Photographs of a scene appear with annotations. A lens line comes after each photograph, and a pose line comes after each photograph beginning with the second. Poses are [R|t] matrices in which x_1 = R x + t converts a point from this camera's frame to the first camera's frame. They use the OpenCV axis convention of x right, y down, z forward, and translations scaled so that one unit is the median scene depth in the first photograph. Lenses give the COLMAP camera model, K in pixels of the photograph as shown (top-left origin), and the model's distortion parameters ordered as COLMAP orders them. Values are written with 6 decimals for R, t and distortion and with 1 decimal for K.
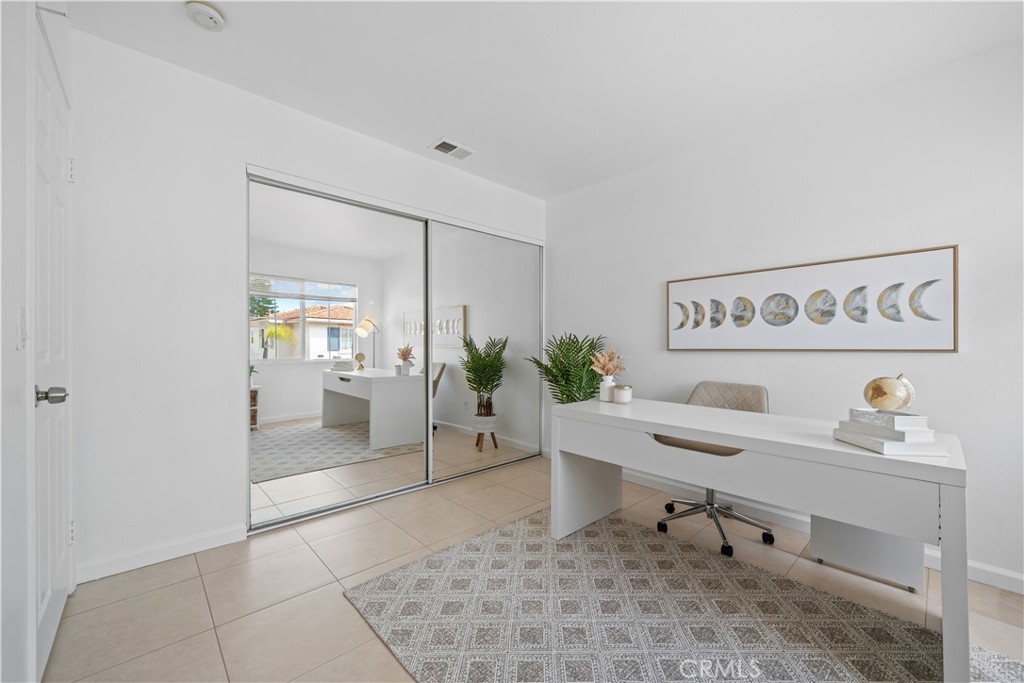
lens RADIAL K [[397.5, 0, 507.3], [0, 397.5, 347.5], [0, 0, 1]] dist [-0.005328, -0.000044]
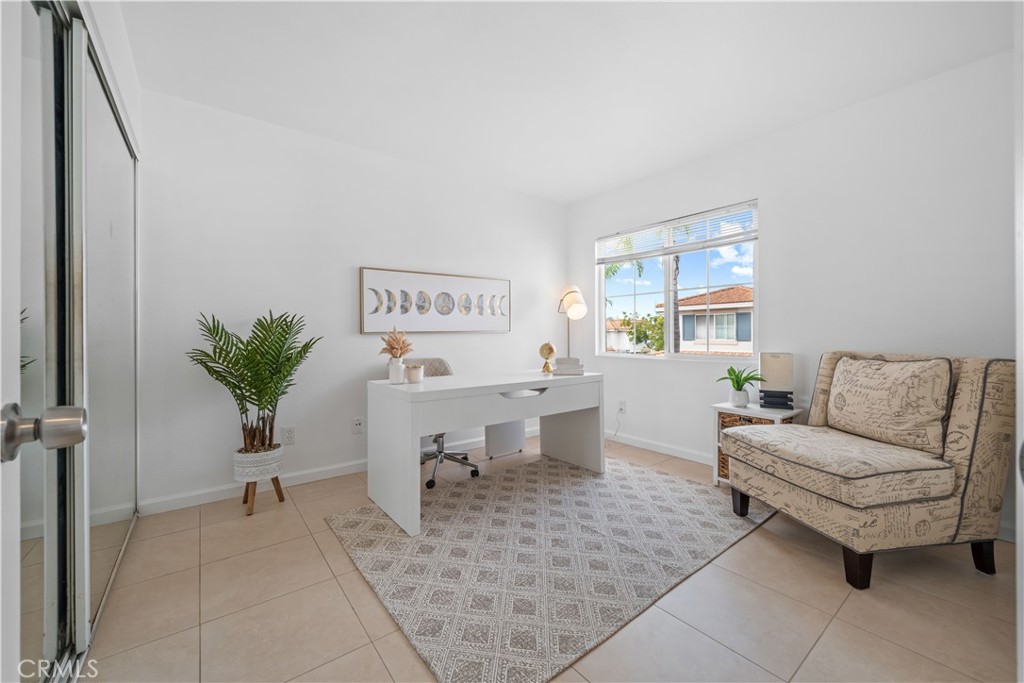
lens RADIAL K [[397.5, 0, 507.0], [0, 397.5, 330.6], [0, 0, 1]] dist [-0.005328, -0.000044]
pose [[0.095580, -0.000971, 0.995421, -0.748059], [0.010045, 0.999950, 0.000011, 0.004555], [-0.995371, 0.009998, 0.095585, 0.660783]]
